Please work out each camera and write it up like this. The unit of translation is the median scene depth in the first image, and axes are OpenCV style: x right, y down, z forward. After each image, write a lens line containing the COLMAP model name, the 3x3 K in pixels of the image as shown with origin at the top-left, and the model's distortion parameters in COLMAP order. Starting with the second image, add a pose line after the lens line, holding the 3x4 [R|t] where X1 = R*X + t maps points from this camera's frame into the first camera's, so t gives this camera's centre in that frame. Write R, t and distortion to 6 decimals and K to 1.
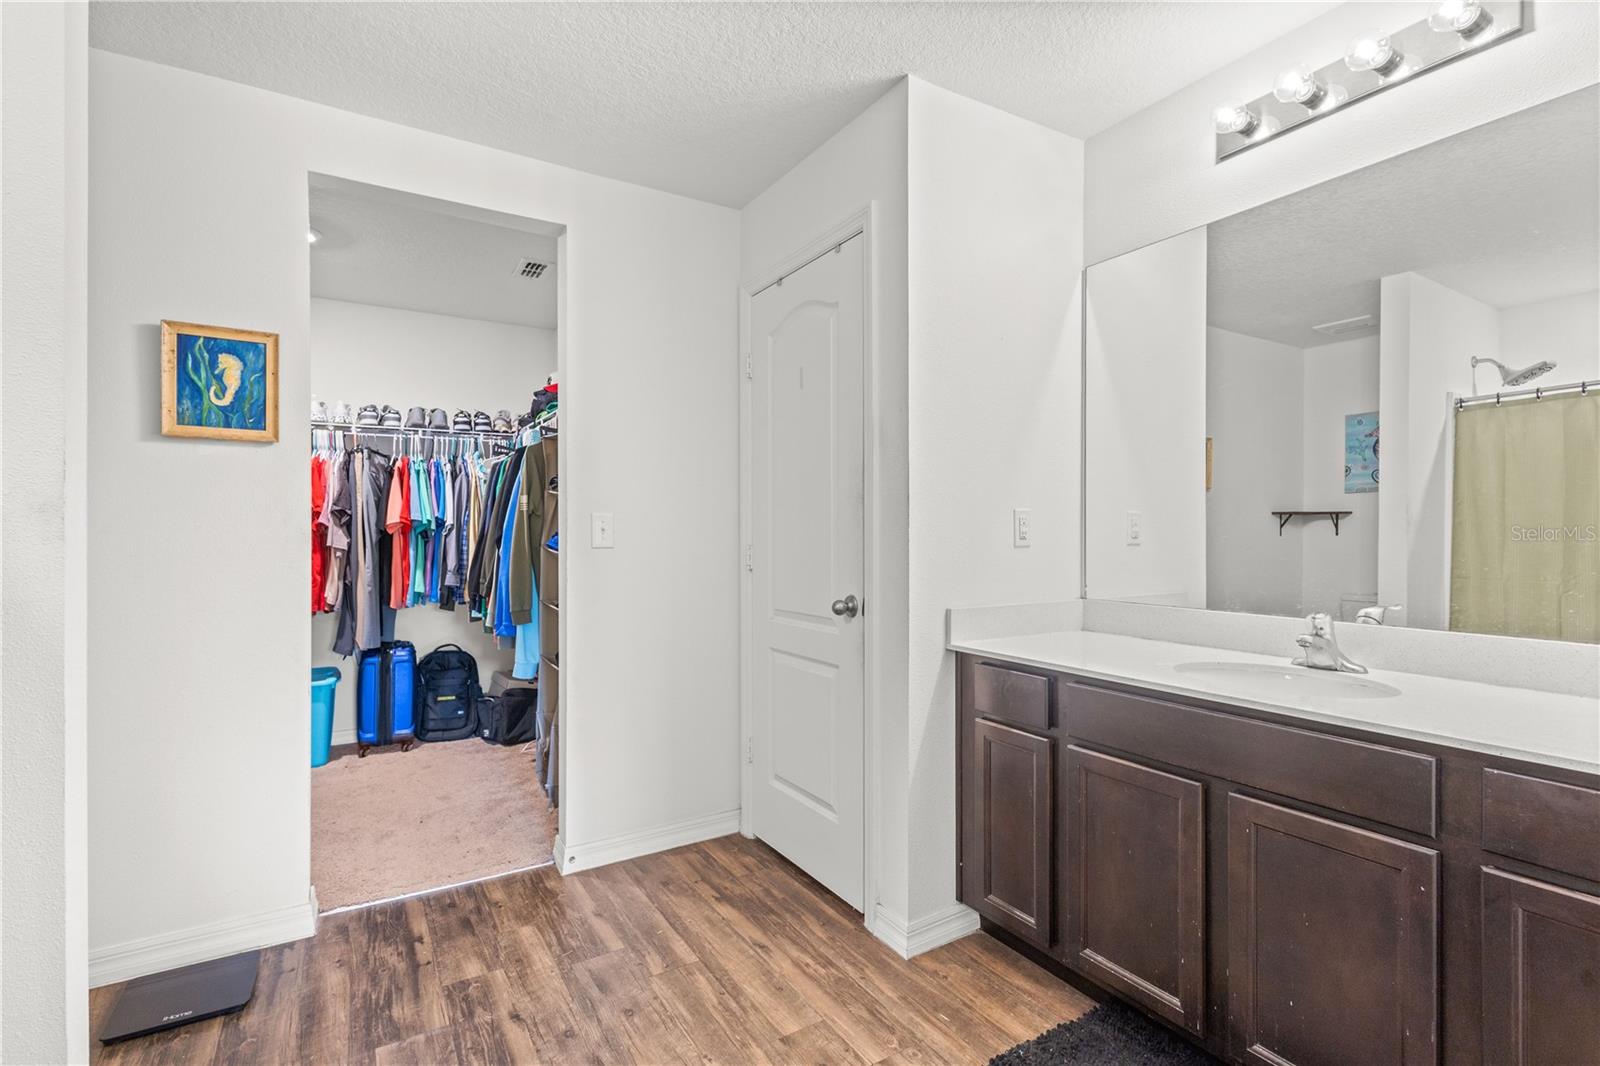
lens RADIAL K [[751.1, 0, 794.8], [0, 751.1, 534.3], [0, 0, 1]] dist [0.008435, 0.000629]
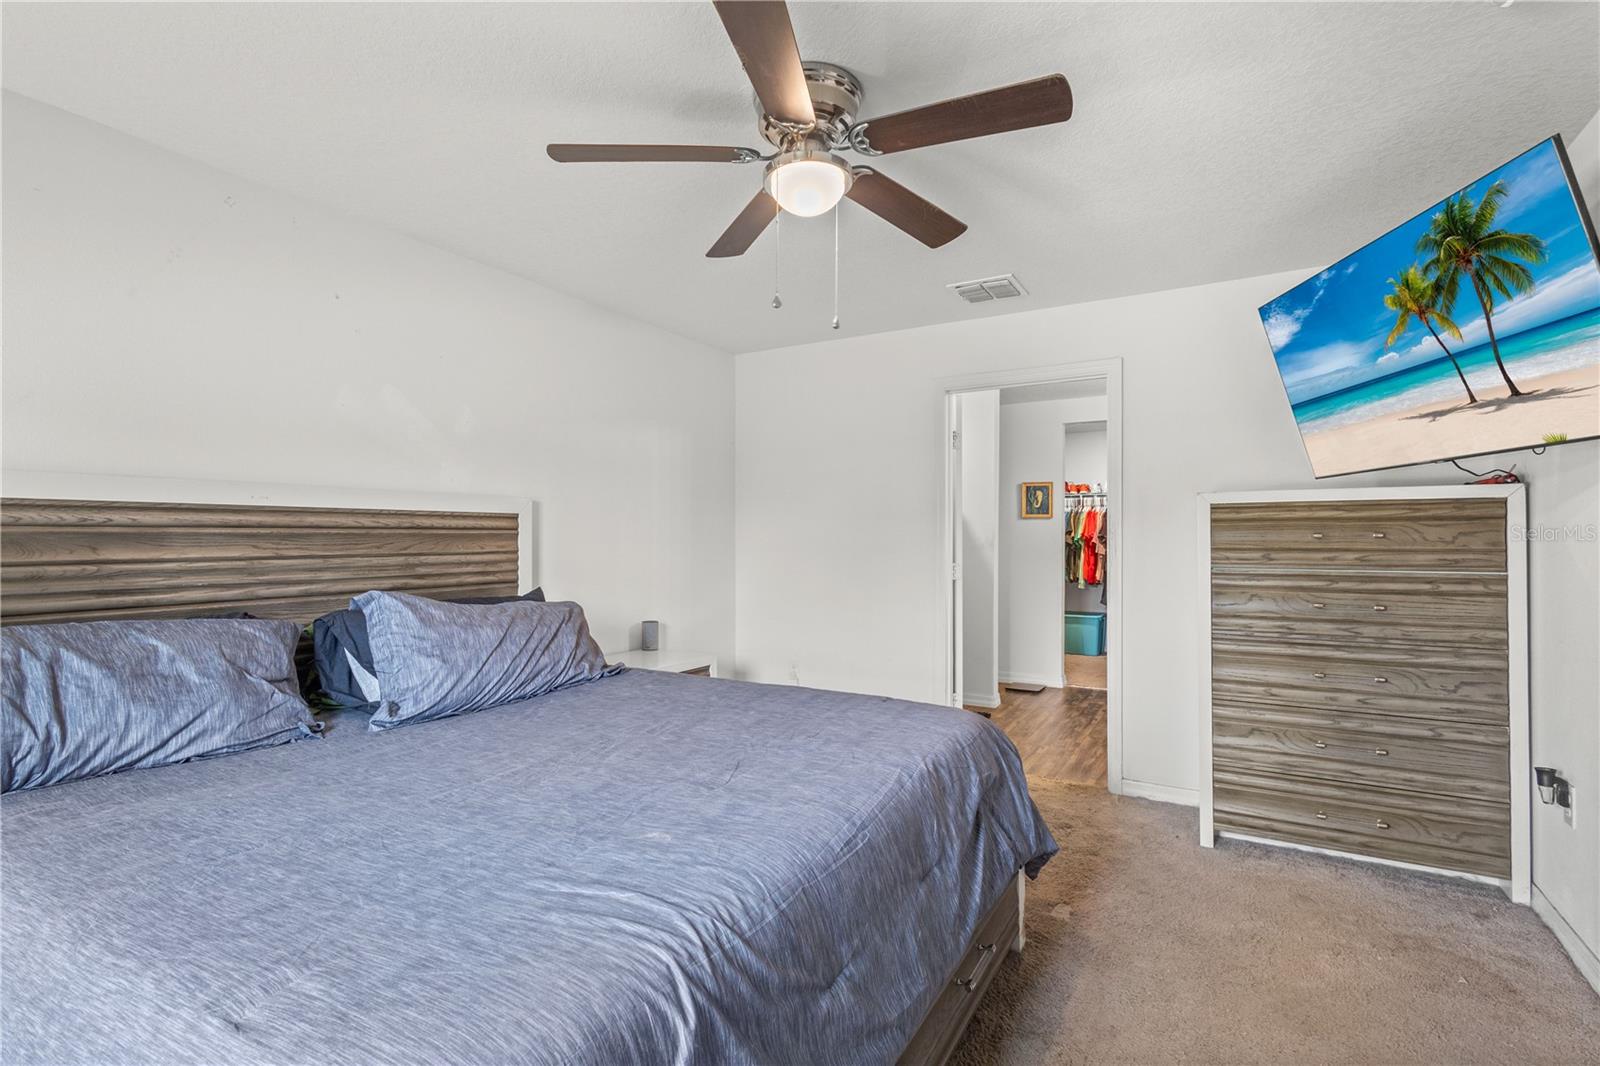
lens RADIAL K [[751.1, 0, 794.8], [0, 751.1, 534.3], [0, 0, 1]] dist [0.008435, 0.000629]
pose [[0.477086, -0.002088, -0.878854, 1.451273], [-0.003289, 0.999986, -0.004161, -0.042891], [0.878851, 0.004876, 0.477072, -1.321714]]
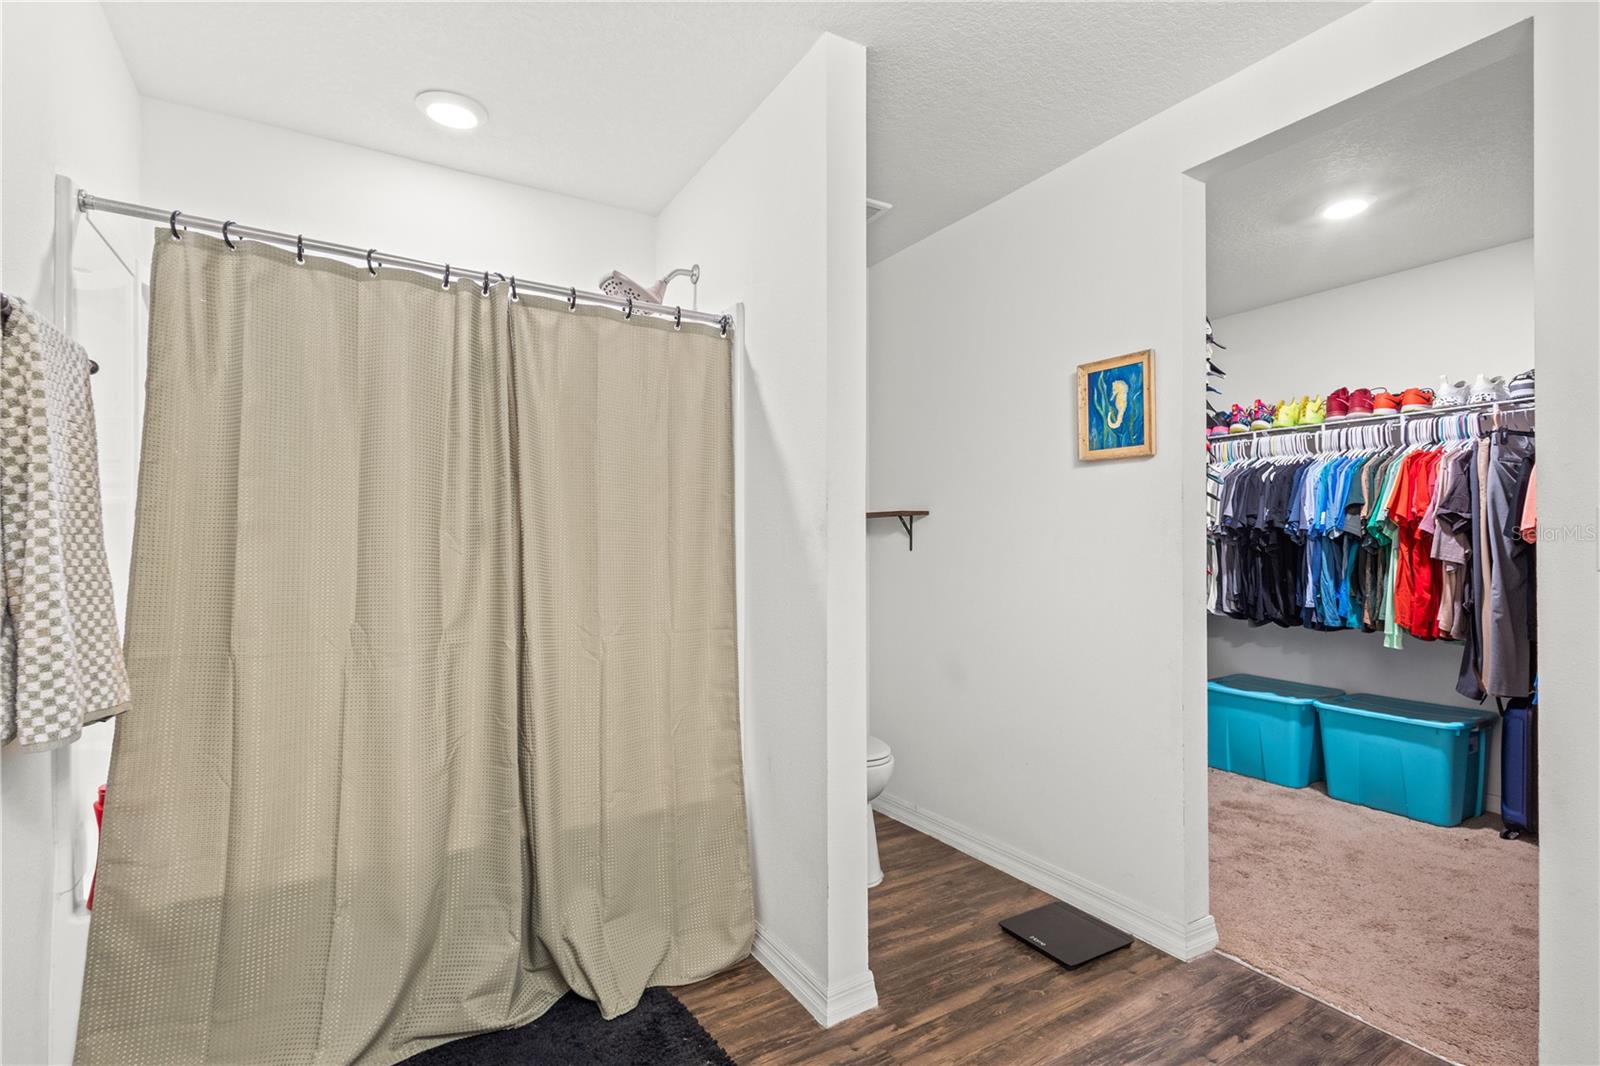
lens RADIAL K [[751.1, 0, 794.8], [0, 751.1, 534.3], [0, 0, 1]] dist [0.008435, 0.000629]
pose [[0.003153, -0.008616, -0.999958, 0.338397], [-0.000499, 0.999963, -0.008618, -0.004564], [0.999995, 0.000526, 0.003149, 0.516134]]
